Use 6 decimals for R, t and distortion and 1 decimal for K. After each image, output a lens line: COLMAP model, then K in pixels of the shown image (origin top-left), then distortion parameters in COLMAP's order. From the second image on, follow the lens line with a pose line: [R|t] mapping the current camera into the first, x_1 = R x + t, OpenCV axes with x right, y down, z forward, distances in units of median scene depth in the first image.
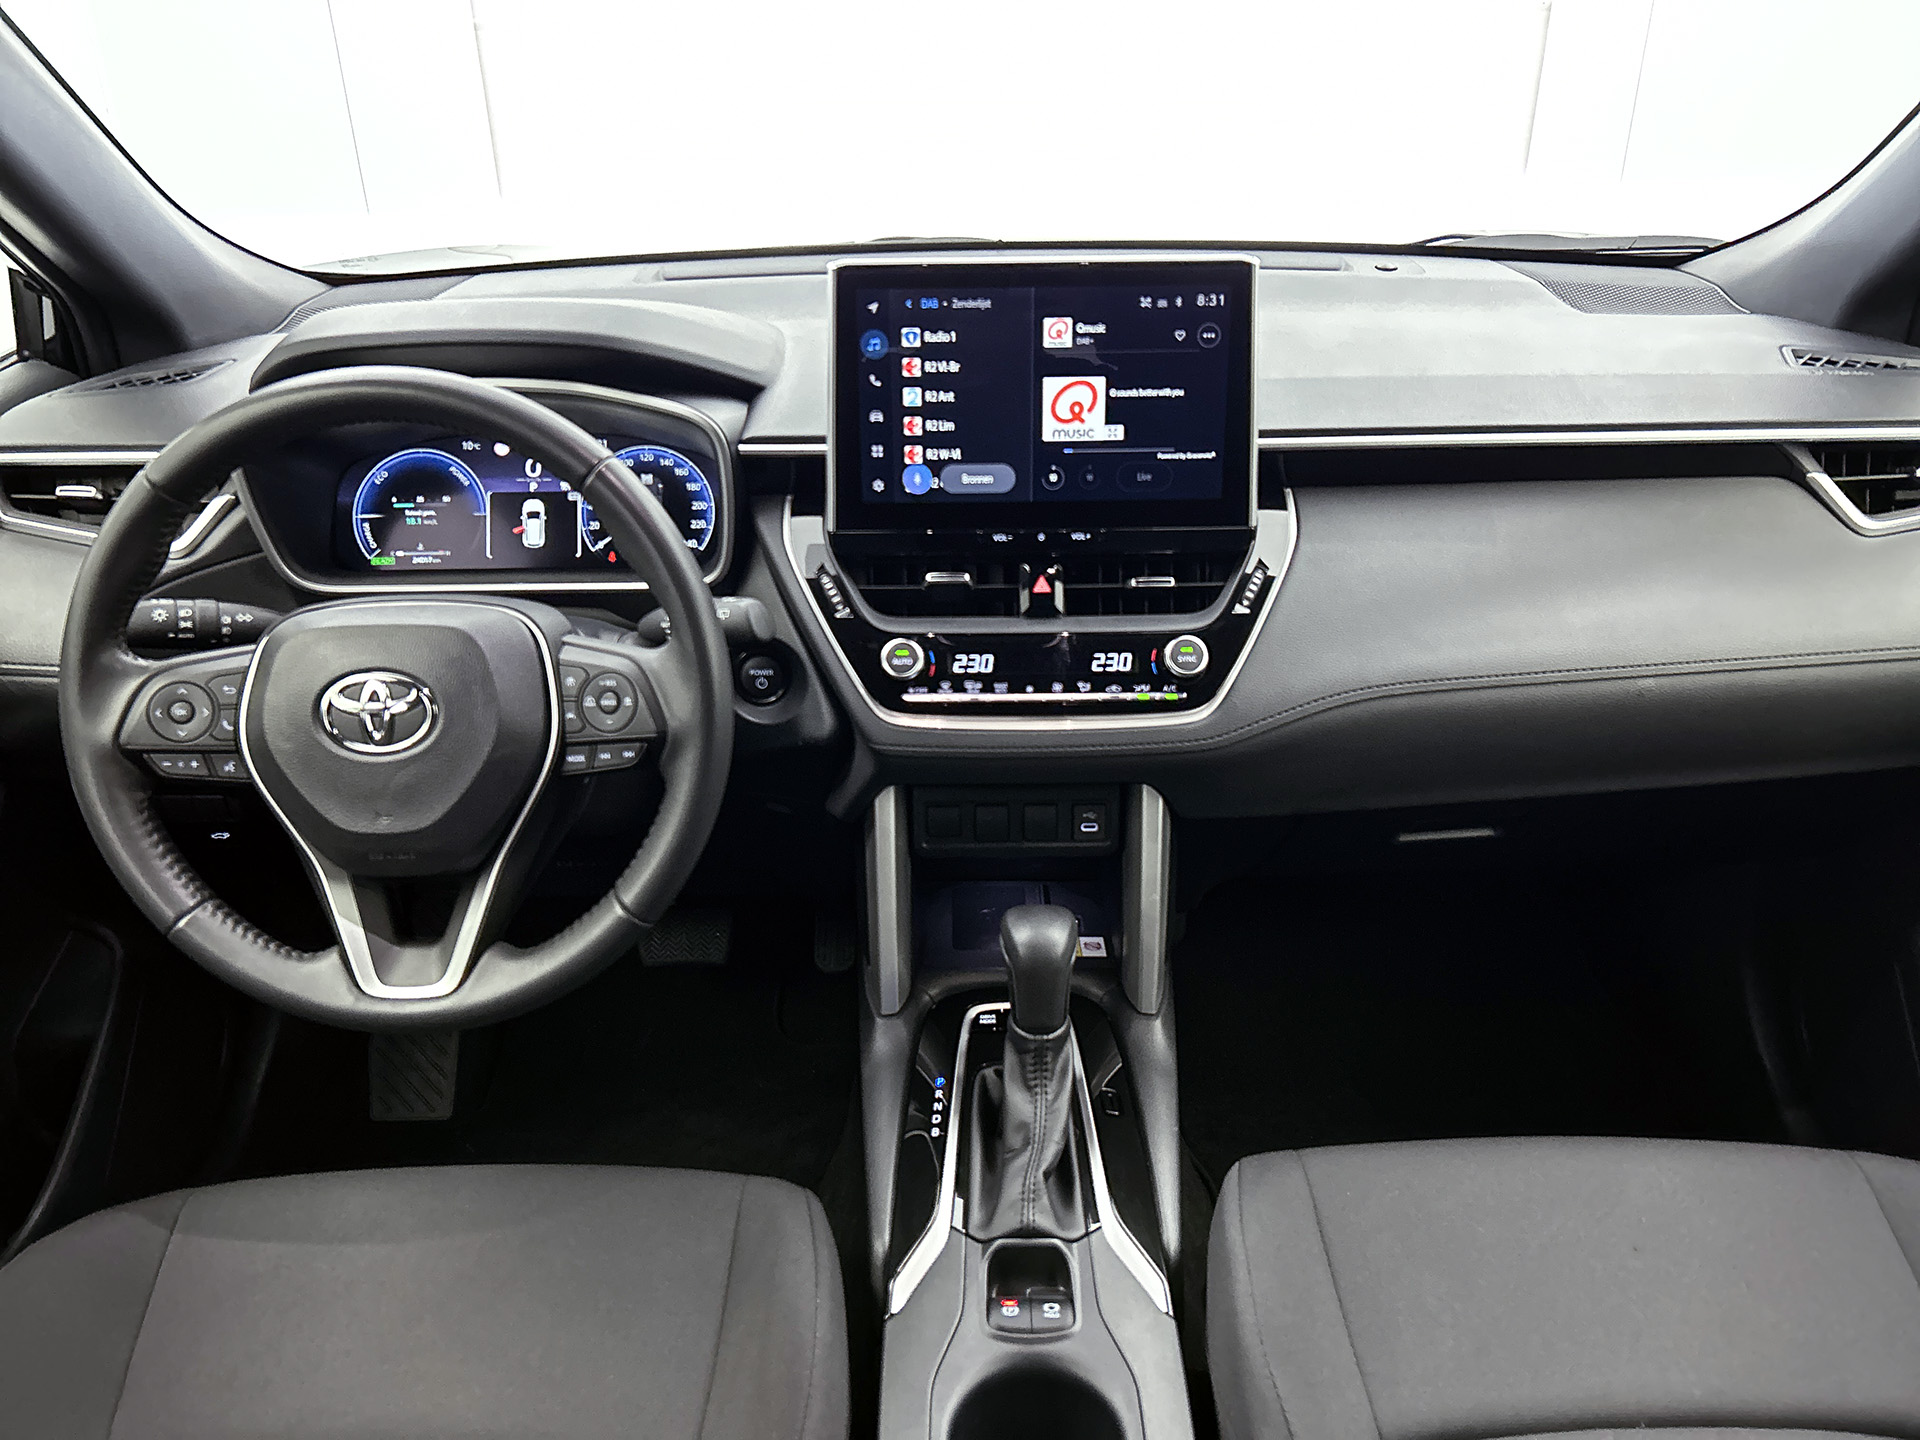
lens RADIAL K [[1359.3, 0, 952.1], [0, 1359.3, 727.4], [0, 0, 1]] dist [0.086430, -0.163116]
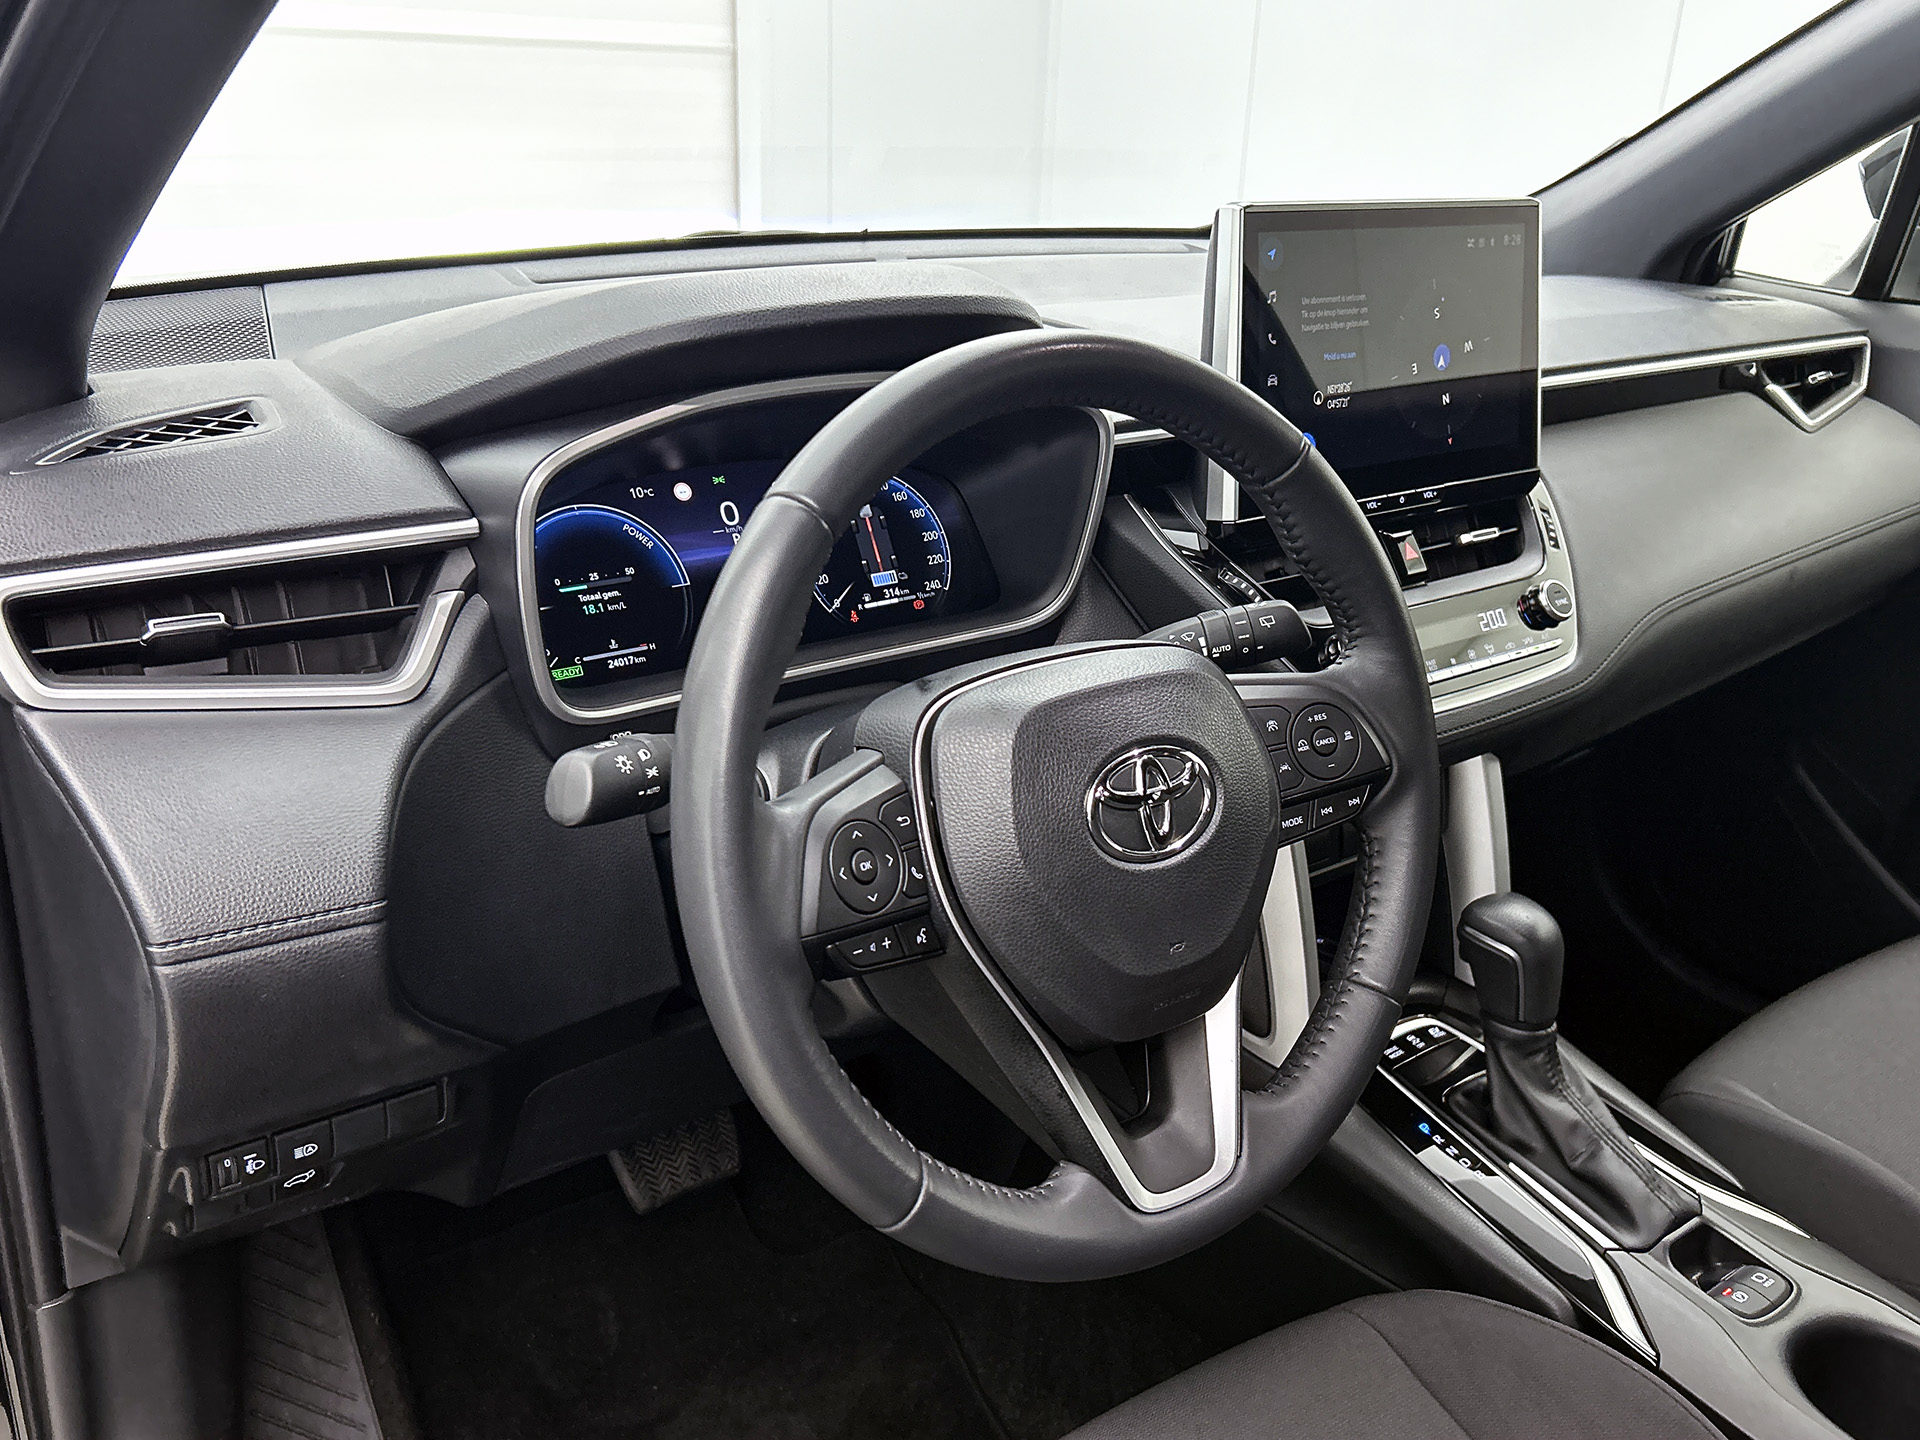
lens RADIAL K [[1579.1, 0, 893.7], [0, 1579.1, 721.0], [0, 0, 1]] dist [0.153220, -0.313836]
pose [[0.814081, -0.181669, 0.551605, -0.838864], [0.229567, 0.973121, -0.018311, -0.055017], [-0.533451, 0.141537, 0.833905, 0.313444]]
